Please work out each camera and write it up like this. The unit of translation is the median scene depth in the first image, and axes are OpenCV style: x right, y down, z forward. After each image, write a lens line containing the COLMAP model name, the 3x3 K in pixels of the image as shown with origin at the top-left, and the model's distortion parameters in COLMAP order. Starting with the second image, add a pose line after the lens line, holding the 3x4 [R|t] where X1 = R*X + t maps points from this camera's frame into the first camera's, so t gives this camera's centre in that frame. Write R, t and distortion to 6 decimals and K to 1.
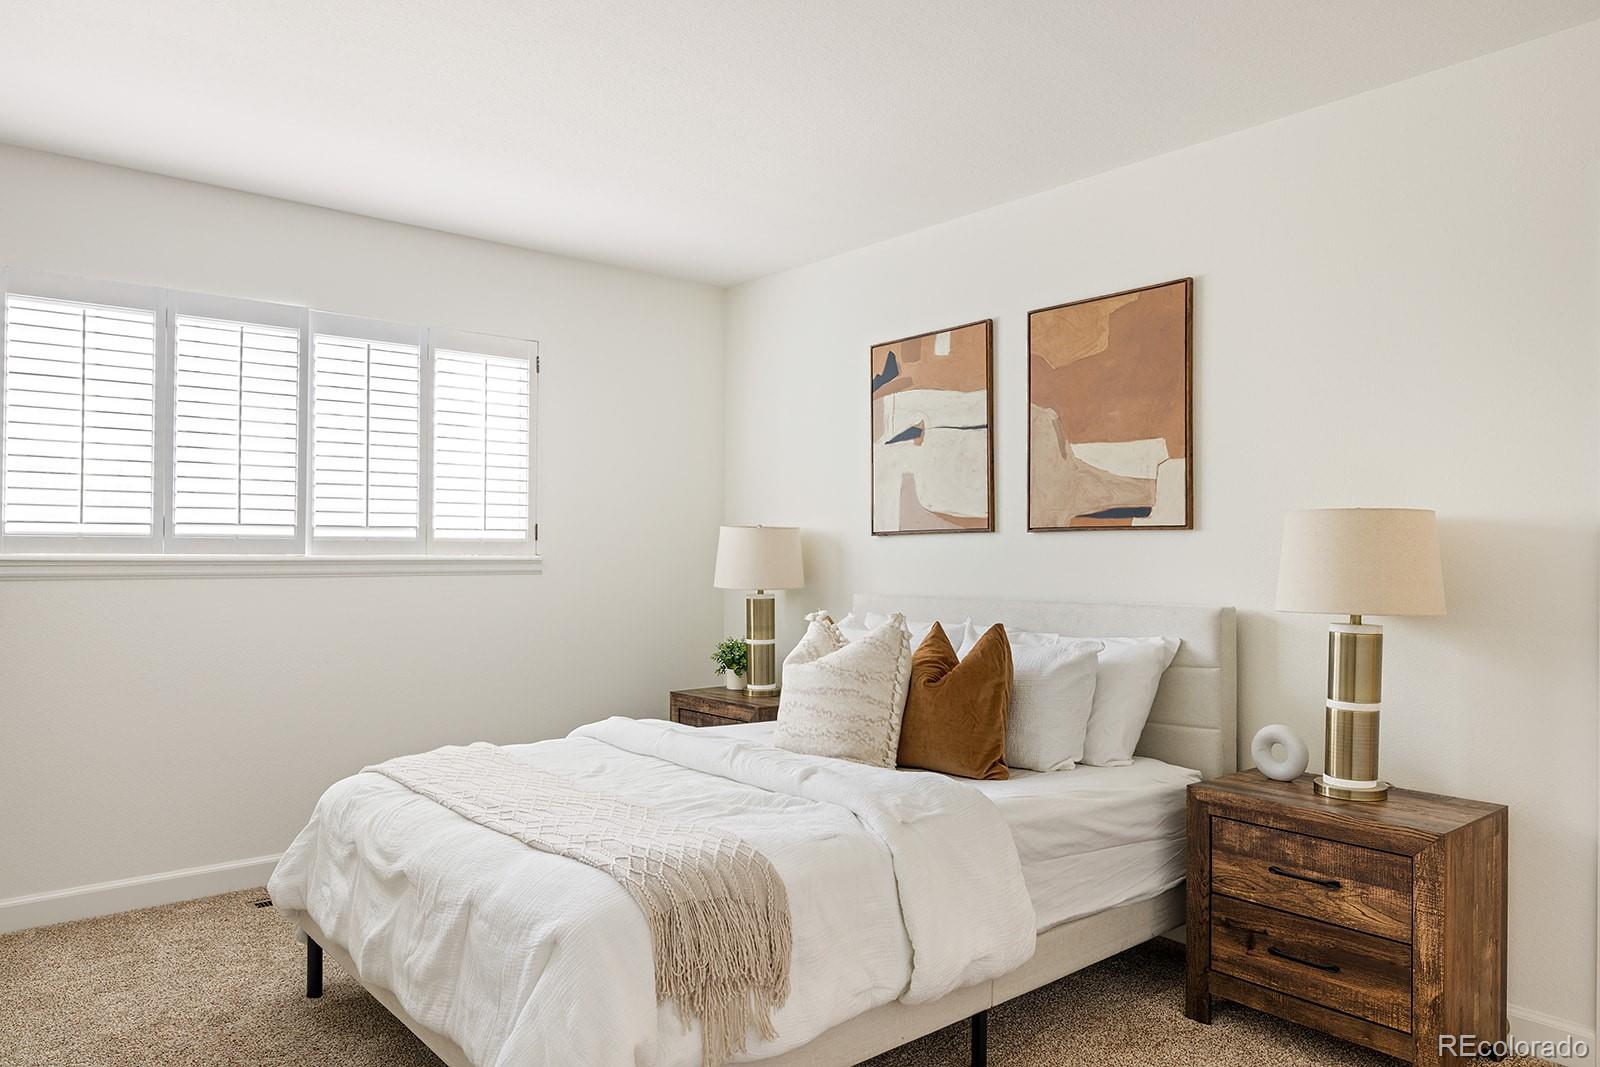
lens RADIAL K [[1066.4, 0, 800.0], [0, 1066.4, 533.5], [0, 0, 1]] dist [-0.001081, -0.000678]
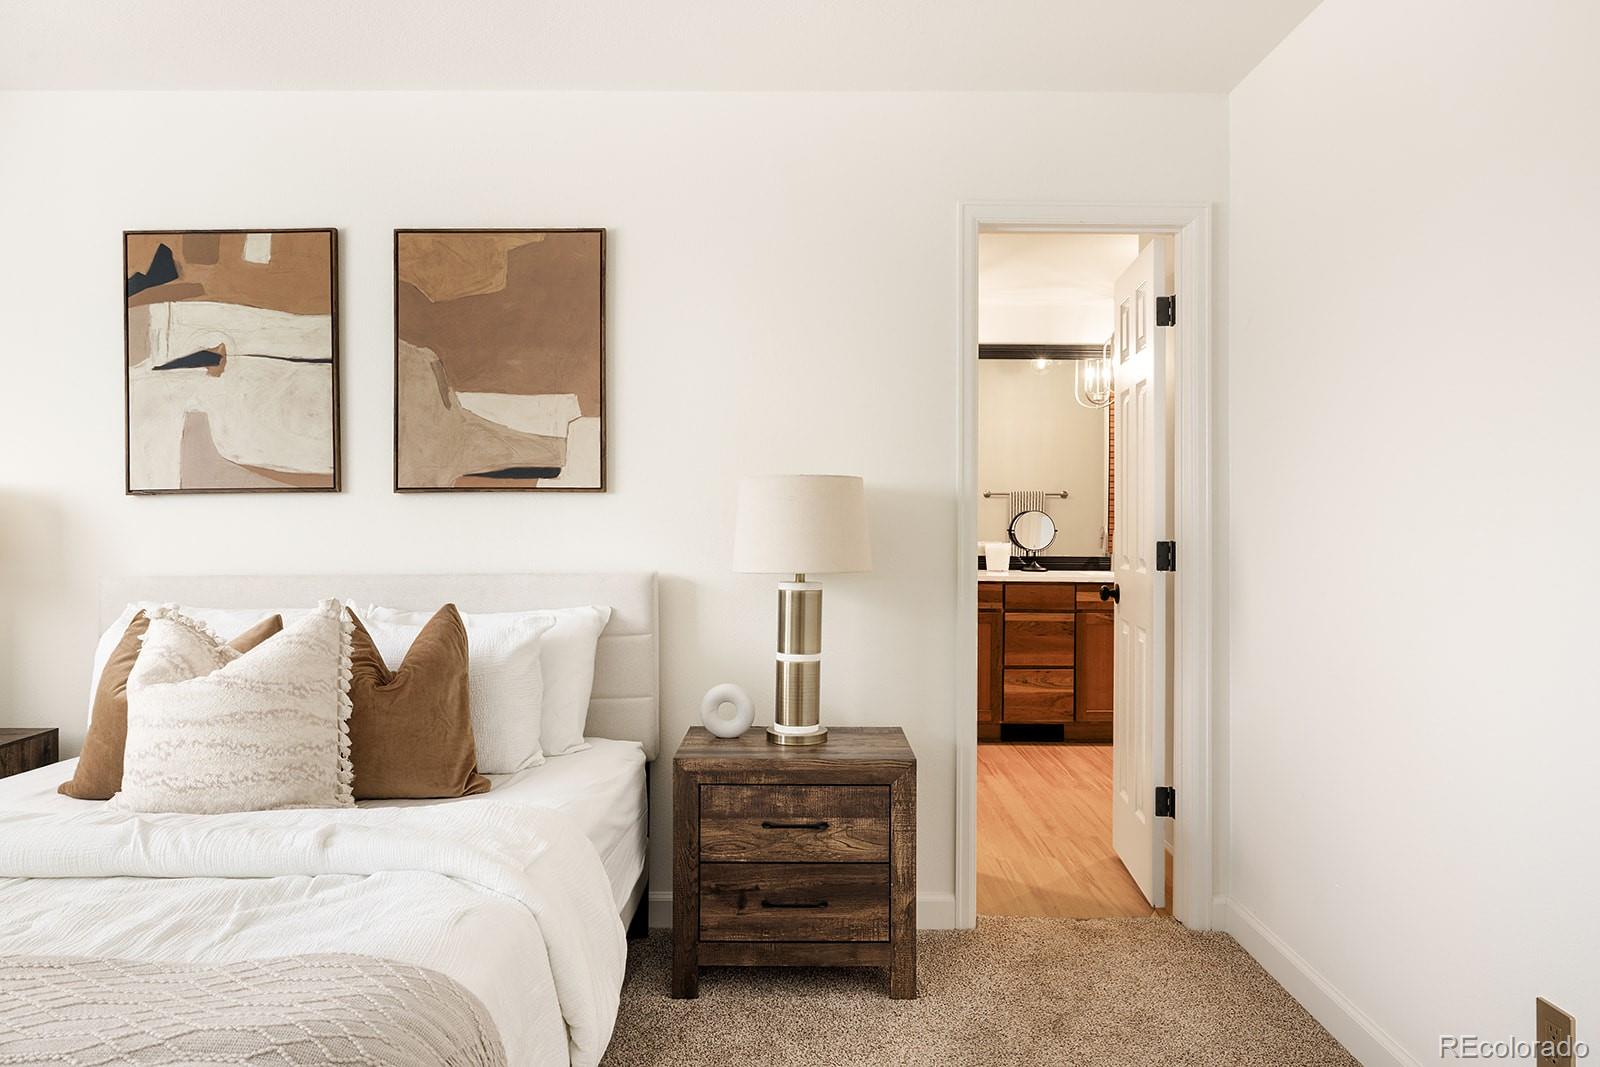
lens RADIAL K [[1065.4, 0, 800.0], [0, 1065.4, 507.8], [0, 0, 1]] dist [-0.002179, -0.000125]
pose [[0.644793, 0.001630, 0.764355, -0.283982], [-0.009765, 0.999934, 0.006105, 0.002972], [-0.764295, -0.011400, 0.644766, 0.281228]]
